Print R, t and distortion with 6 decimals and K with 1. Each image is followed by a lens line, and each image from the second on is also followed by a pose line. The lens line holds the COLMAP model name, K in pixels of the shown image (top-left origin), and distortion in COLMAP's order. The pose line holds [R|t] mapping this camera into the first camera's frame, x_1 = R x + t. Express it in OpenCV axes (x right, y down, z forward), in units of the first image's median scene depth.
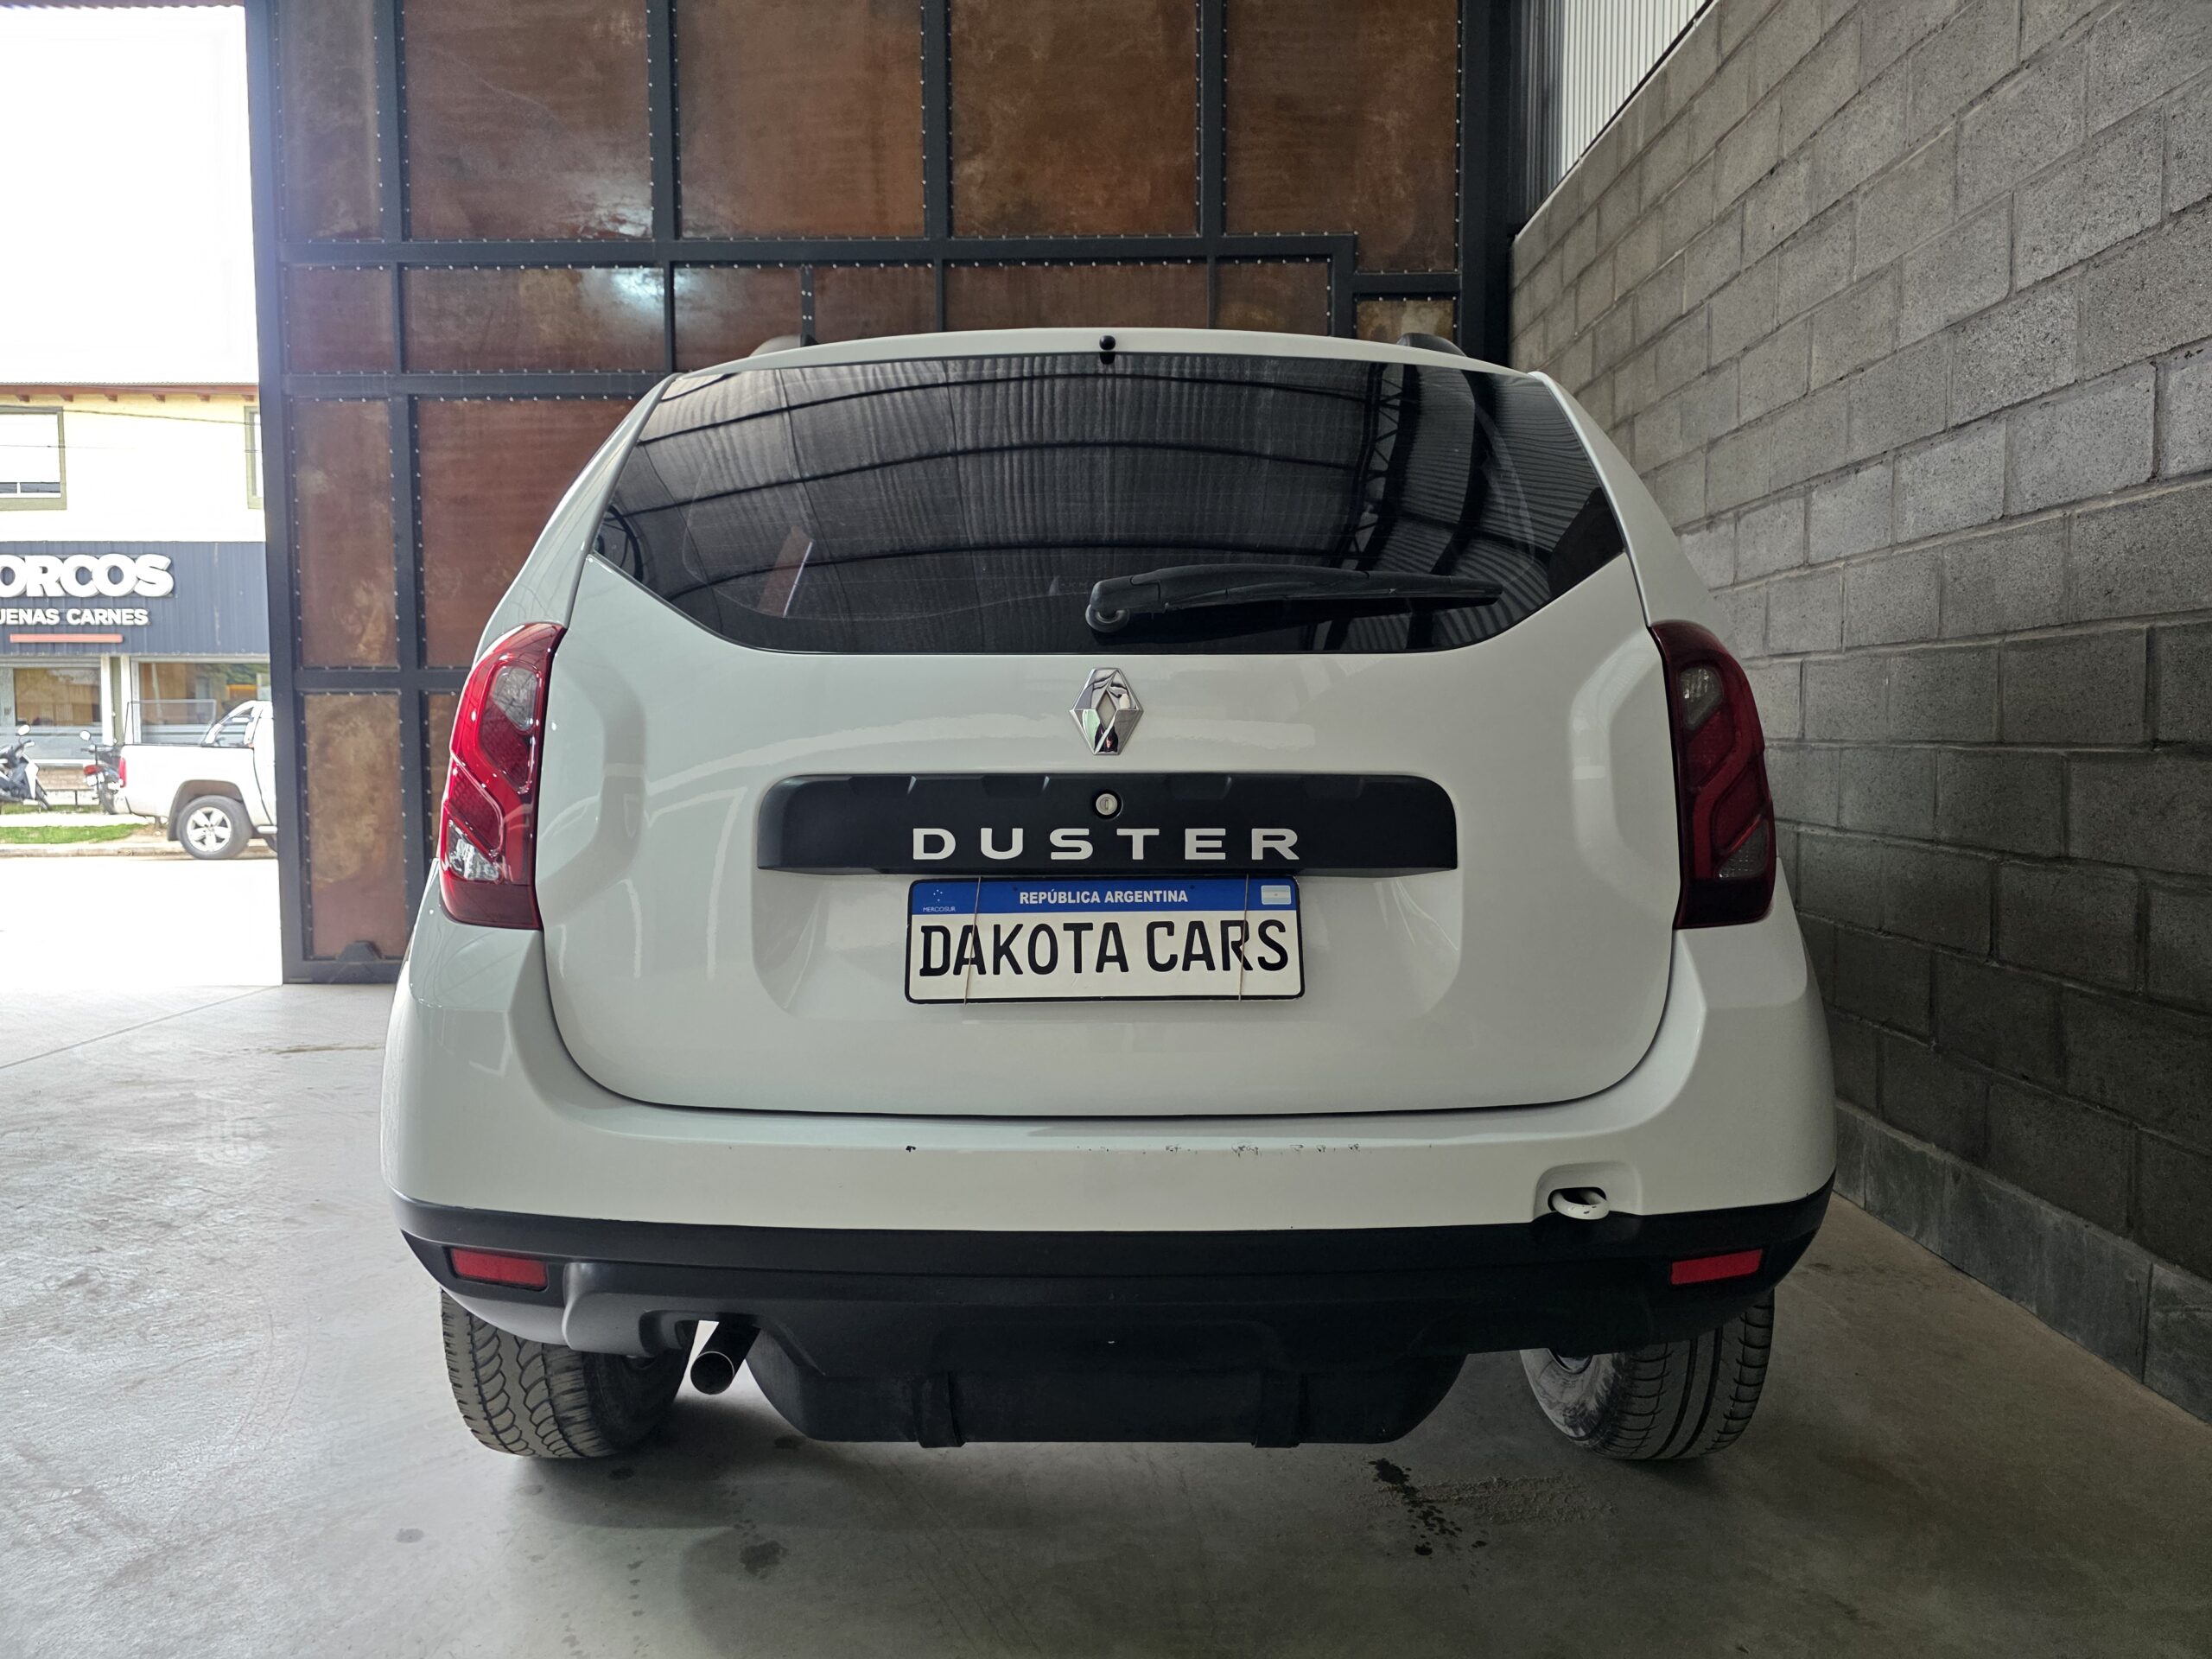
lens RADIAL K [[1495.9, 0, 1090.0], [0, 1495.9, 828.2], [0, 0, 1]] dist [0.035976, -0.038355]
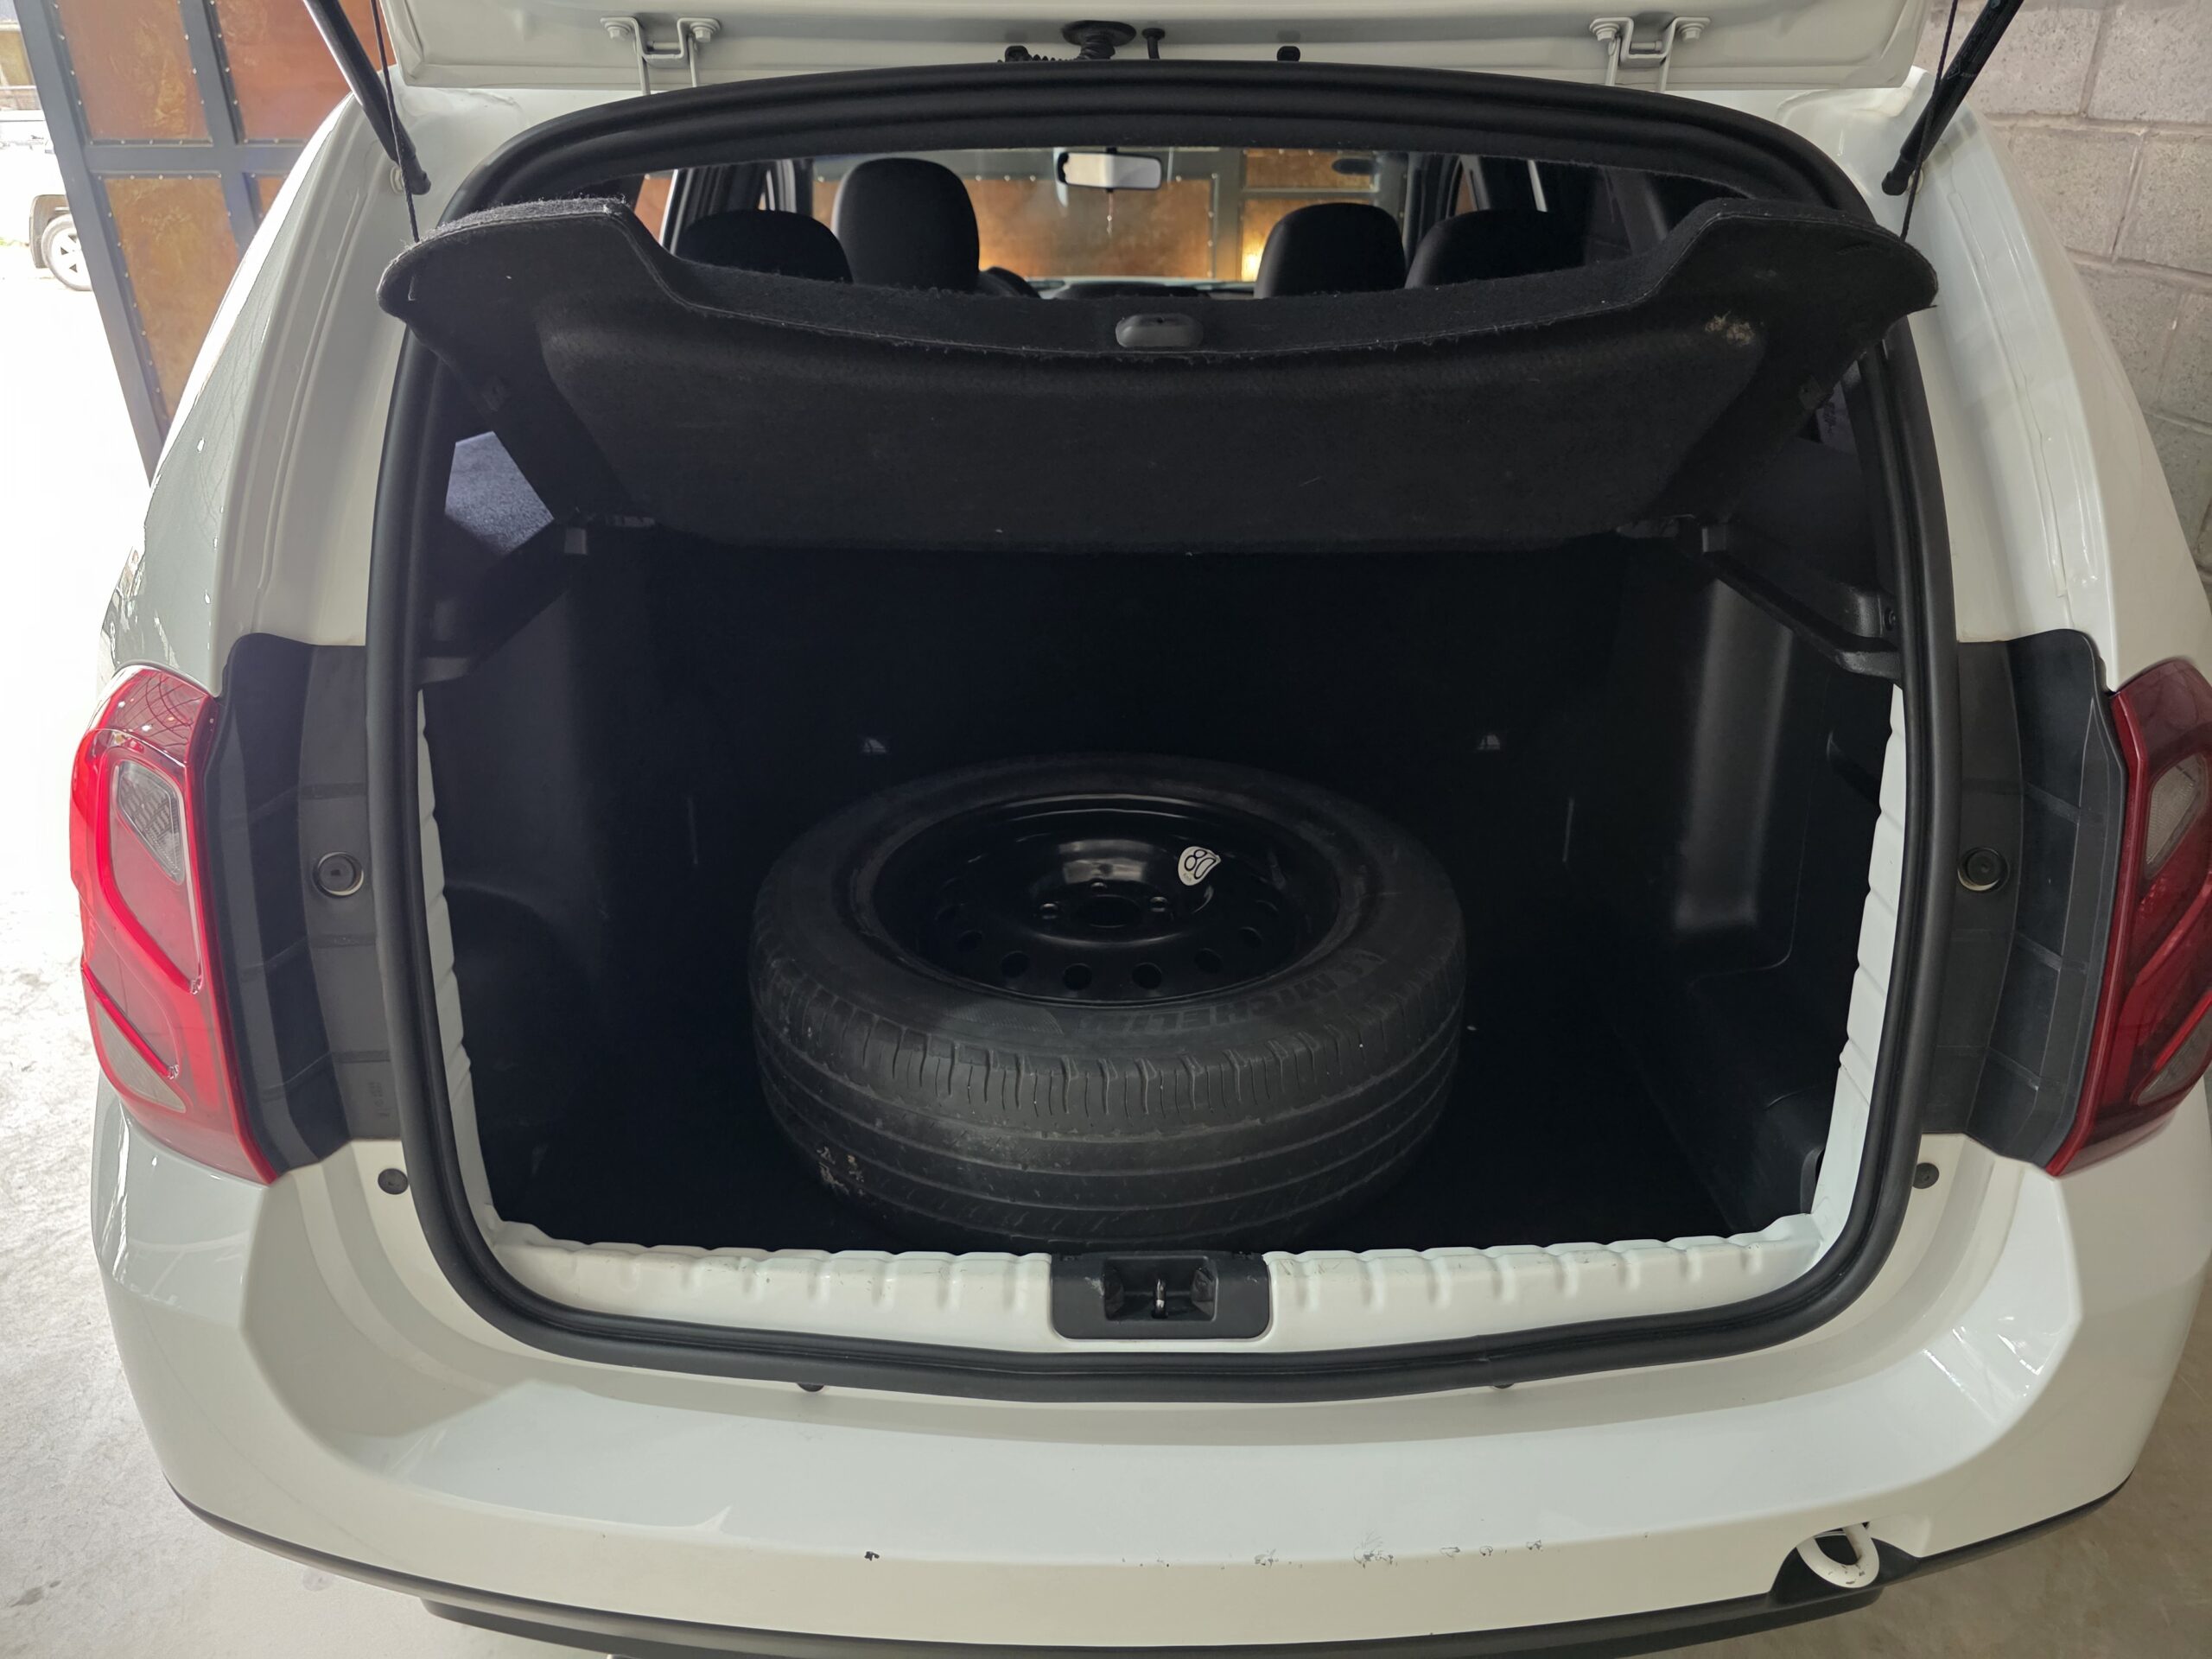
lens RADIAL K [[1495.9, 0, 1091.4], [0, 1495.9, 846.8], [0, 0, 1]] dist [0.035976, -0.038355]
pose [[0.999908, -0.004929, 0.012623, -0.015564], [-0.000435, 0.919346, 0.393450, -0.180866], [-0.013544, -0.393419, 0.919259, 0.268050]]
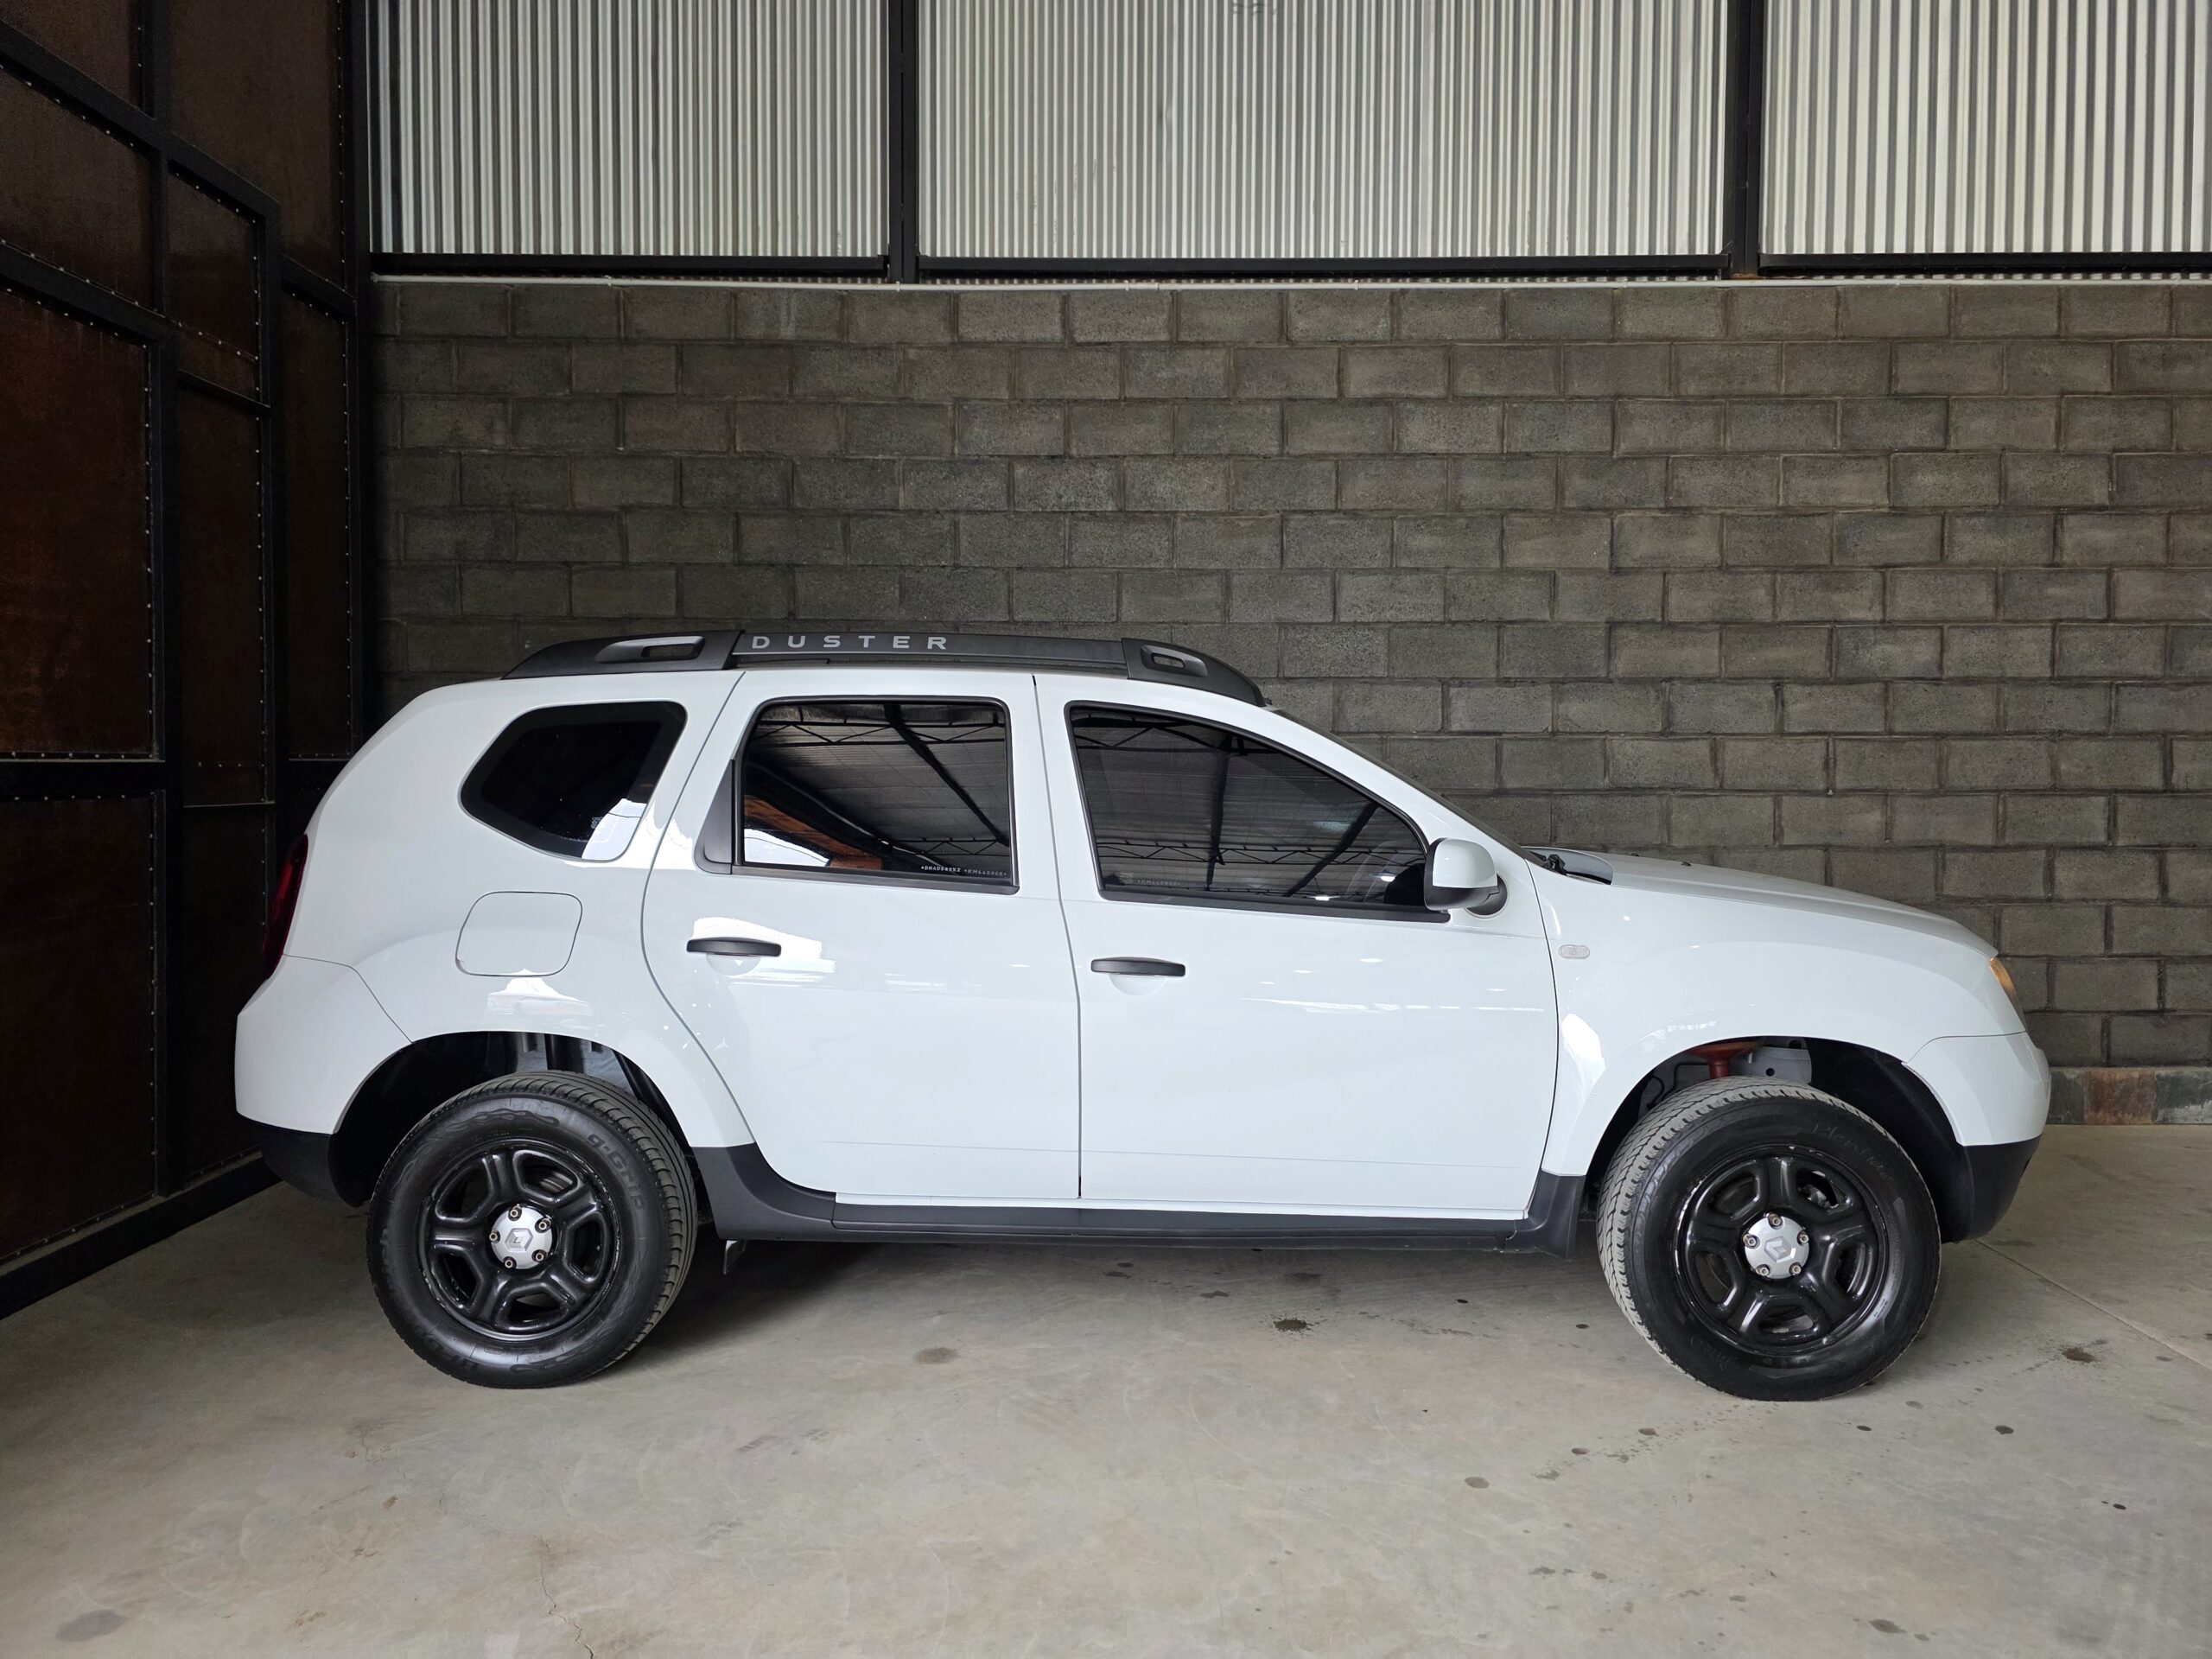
lens RADIAL K [[1495.9, 0, 1119.0], [0, 1495.9, 812.9], [0, 0, 1]] dist [0.035976, -0.038355]
pose [[-0.013510, -0.027326, 0.999535, -1.395124], [0.058567, 0.997889, 0.028073, -0.175421], [-0.998192, 0.058919, -0.011881, 1.342179]]
